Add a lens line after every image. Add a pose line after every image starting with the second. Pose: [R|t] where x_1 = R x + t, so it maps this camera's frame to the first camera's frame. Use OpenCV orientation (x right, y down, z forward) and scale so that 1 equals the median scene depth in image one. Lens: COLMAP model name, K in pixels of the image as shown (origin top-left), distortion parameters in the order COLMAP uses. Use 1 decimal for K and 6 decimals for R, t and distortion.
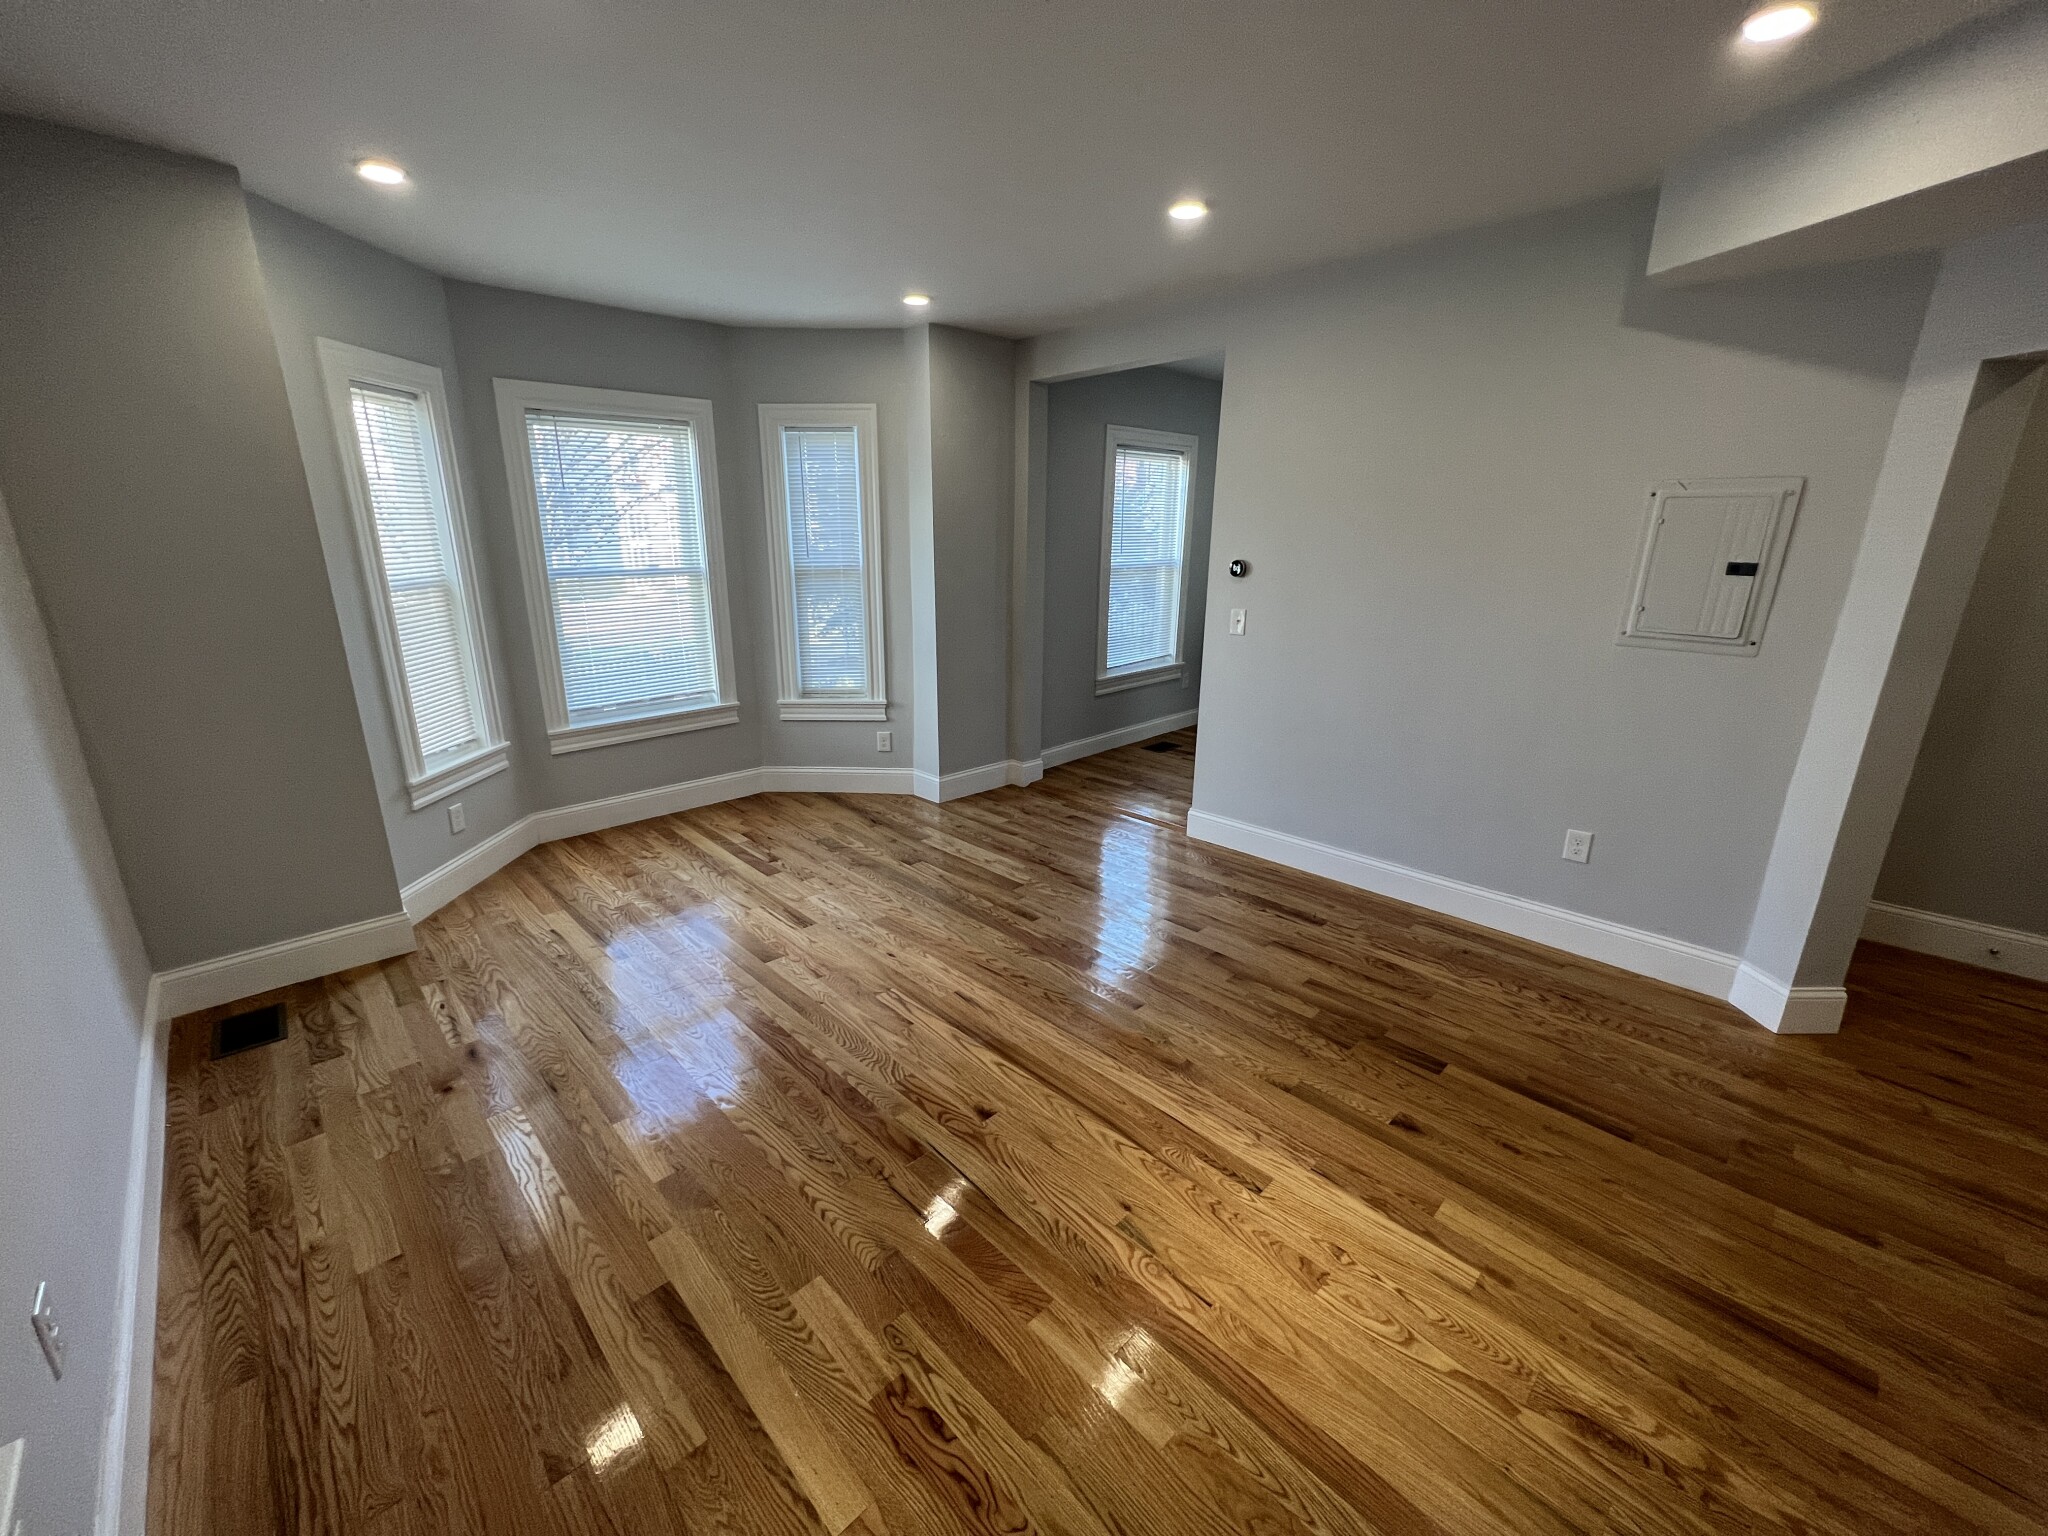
lens RADIAL K [[816.3, 0, 1026.2], [0, 816.3, 765.7], [0, 0, 1]] dist [-0.002900, 0.000311]
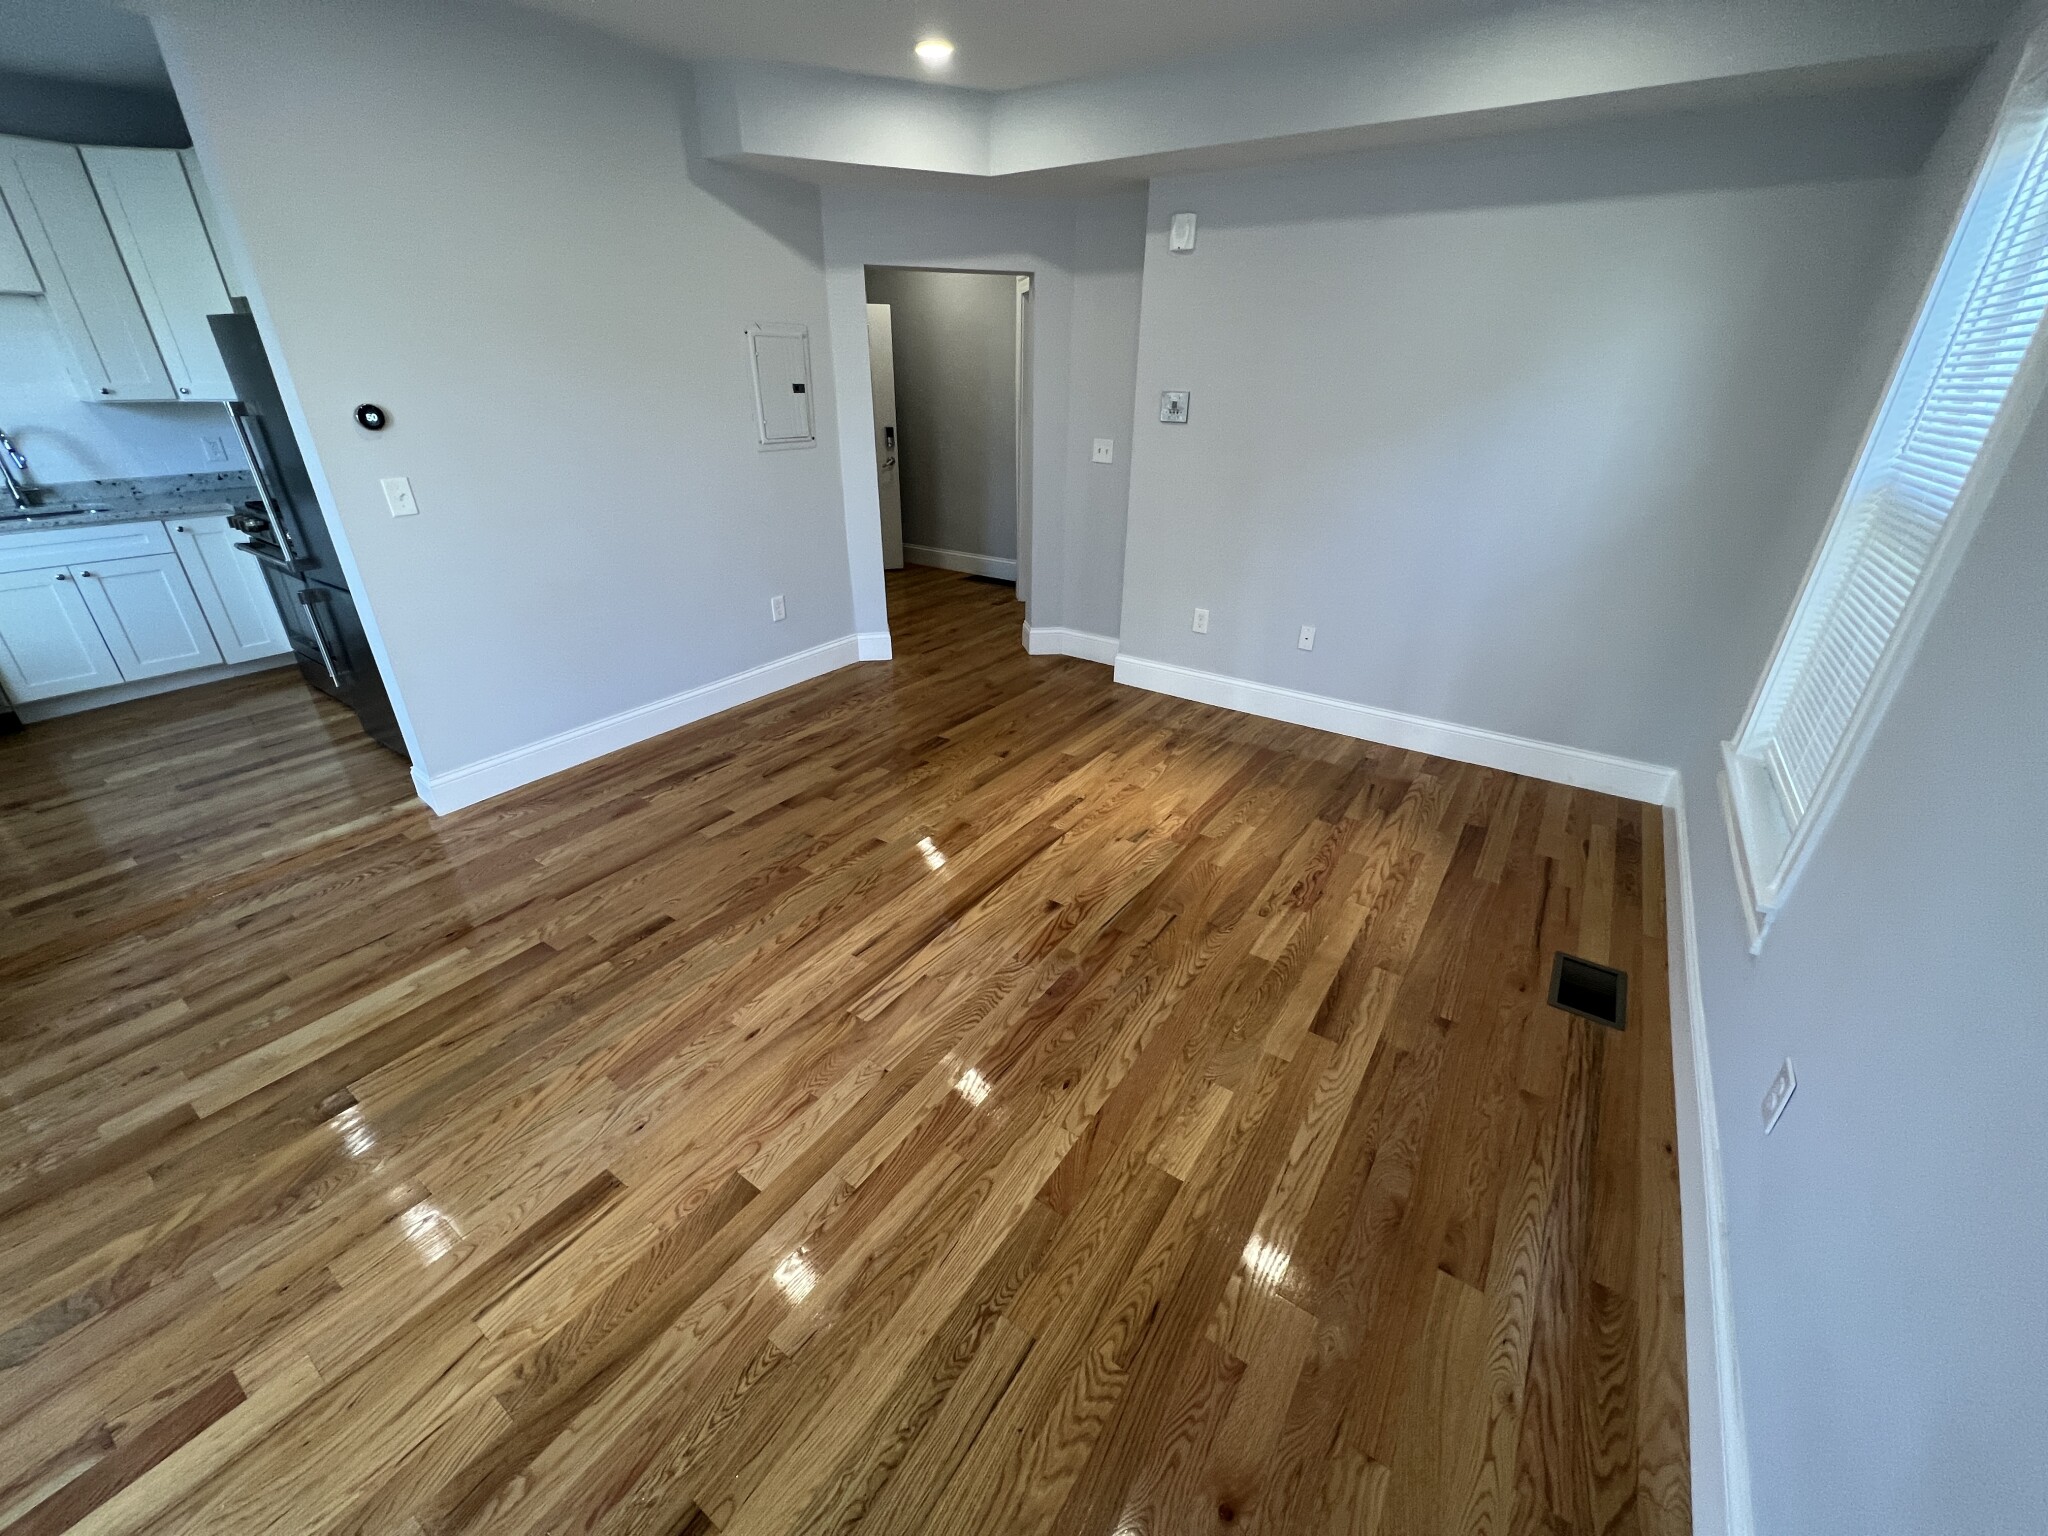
lens RADIAL K [[816.3, 0, 1017.5], [0, 816.3, 766.2], [0, 0, 1]] dist [-0.002900, 0.000311]
pose [[-0.184841, -0.437243, 0.880143, -0.799541], [0.263644, 0.840686, 0.473010, -0.246027], [-0.946745, 0.319476, -0.040117, 0.849734]]
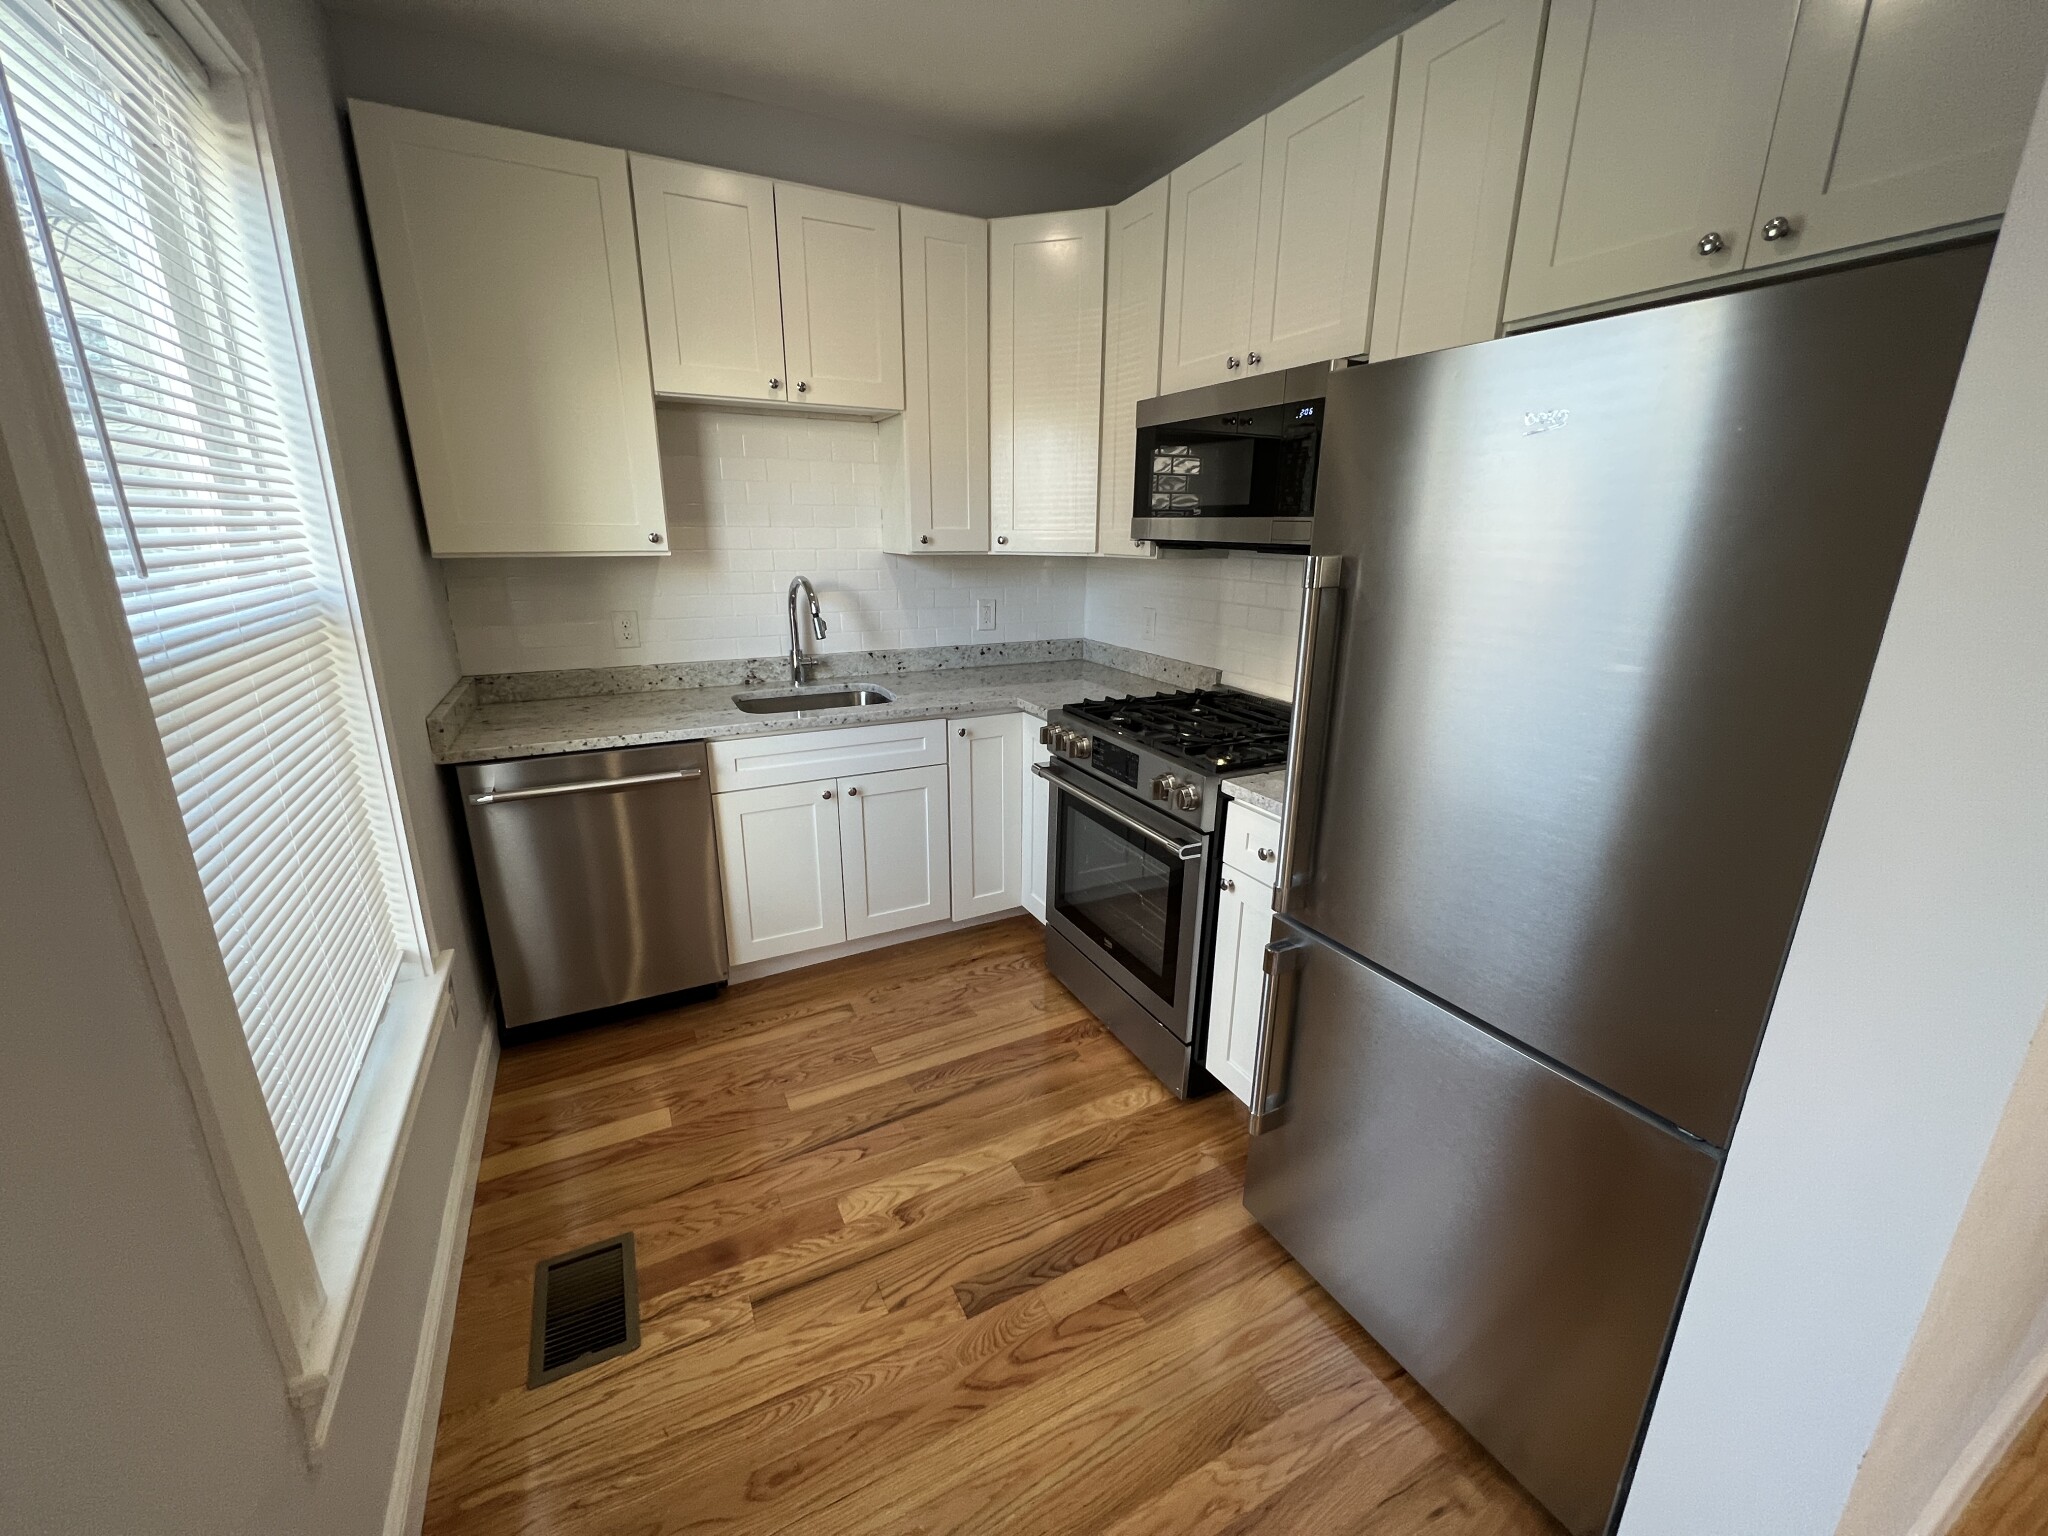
lens RADIAL K [[816.3, 0, 1020.6], [0, 816.3, 766.3], [0, 0, 1]] dist [-0.002900, 0.000311]
pose [[0.298481, -0.273133, 0.914498, 0.039196], [0.261875, 0.944839, 0.196723, -0.441351], [-0.917786, 0.180767, 0.353544, 1.654378]]
